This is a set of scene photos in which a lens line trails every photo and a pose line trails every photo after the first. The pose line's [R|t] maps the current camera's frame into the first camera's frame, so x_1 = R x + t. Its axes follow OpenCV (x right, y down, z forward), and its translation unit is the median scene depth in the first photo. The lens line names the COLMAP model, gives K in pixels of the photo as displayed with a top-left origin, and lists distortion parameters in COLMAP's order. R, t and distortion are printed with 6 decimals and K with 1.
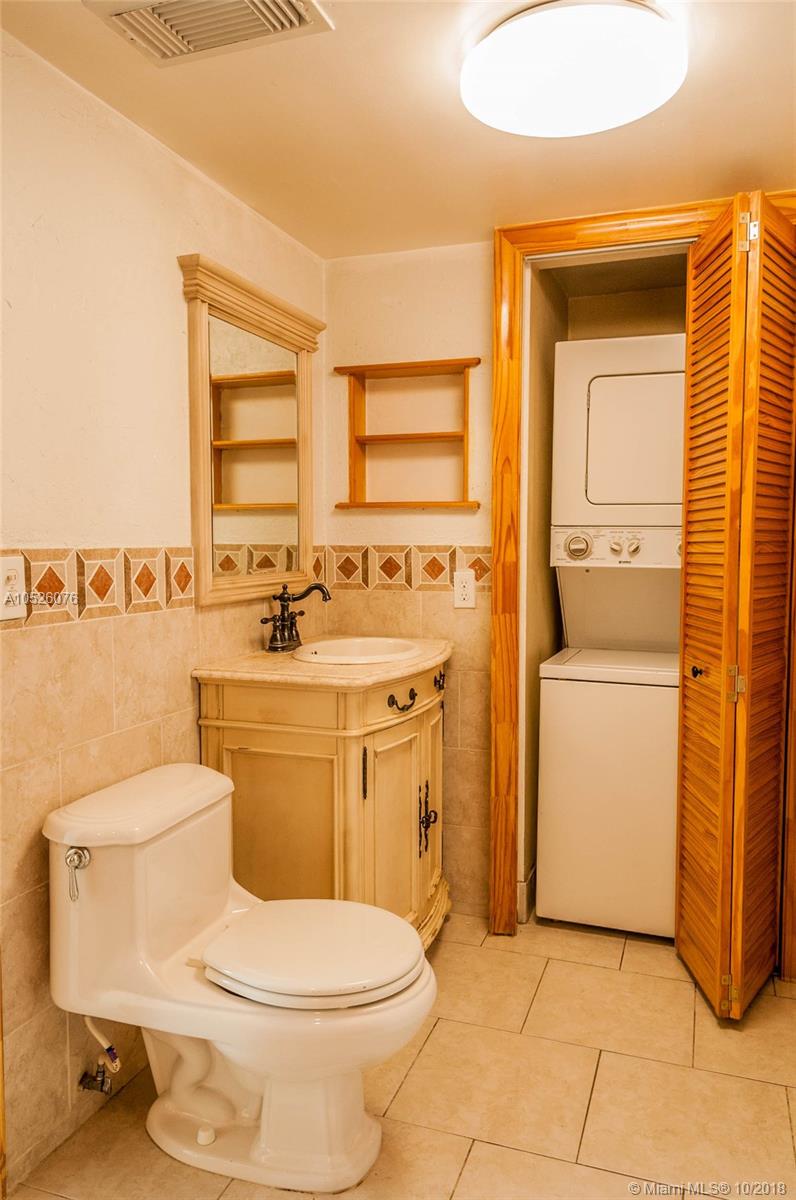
lens RADIAL K [[861.9, 0, 405.1], [0, 861.9, 600.3], [0, 0, 1]] dist [0.030054, -0.029477]
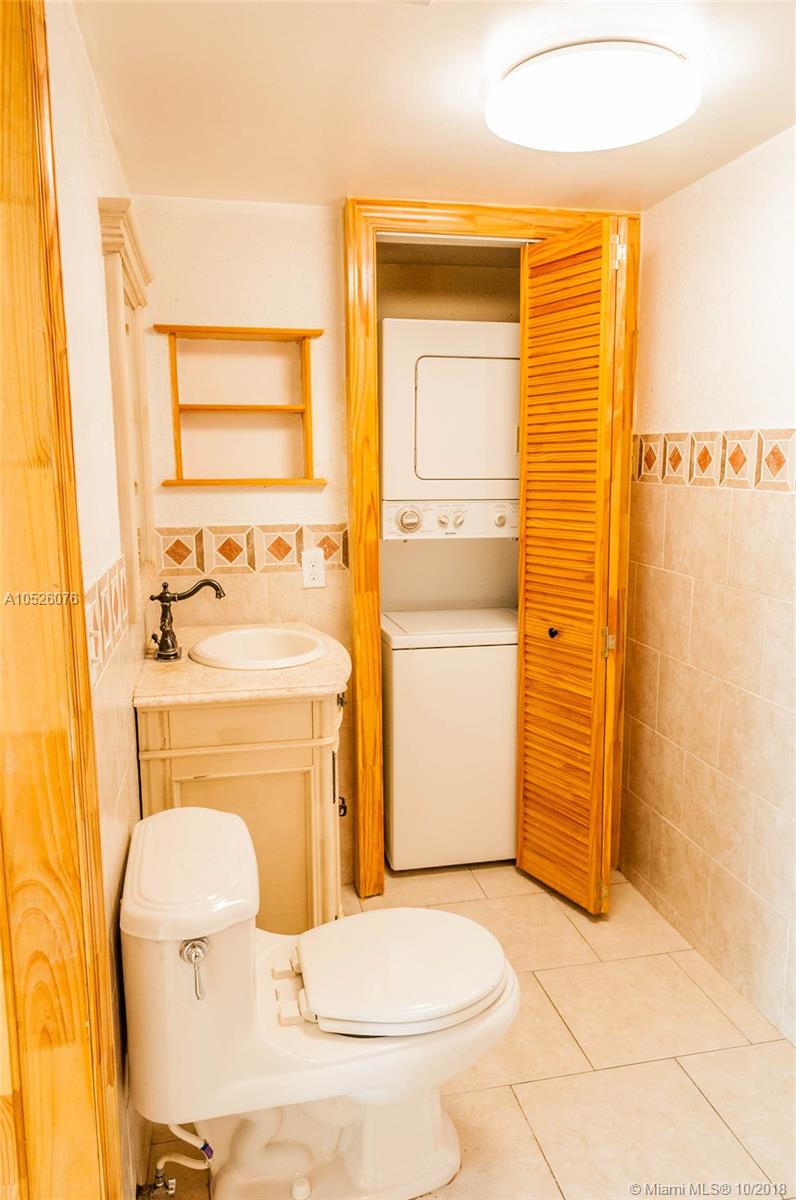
lens RADIAL K [[861.9, 0, 405.1], [0, 861.9, 600.3], [0, 0, 1]] dist [0.030054, -0.029477]
pose [[0.849635, -0.091023, 0.519457, -0.360949], [0.045496, 0.993971, 0.099757, -0.071237], [-0.525405, -0.061124, 0.848654, 0.111308]]
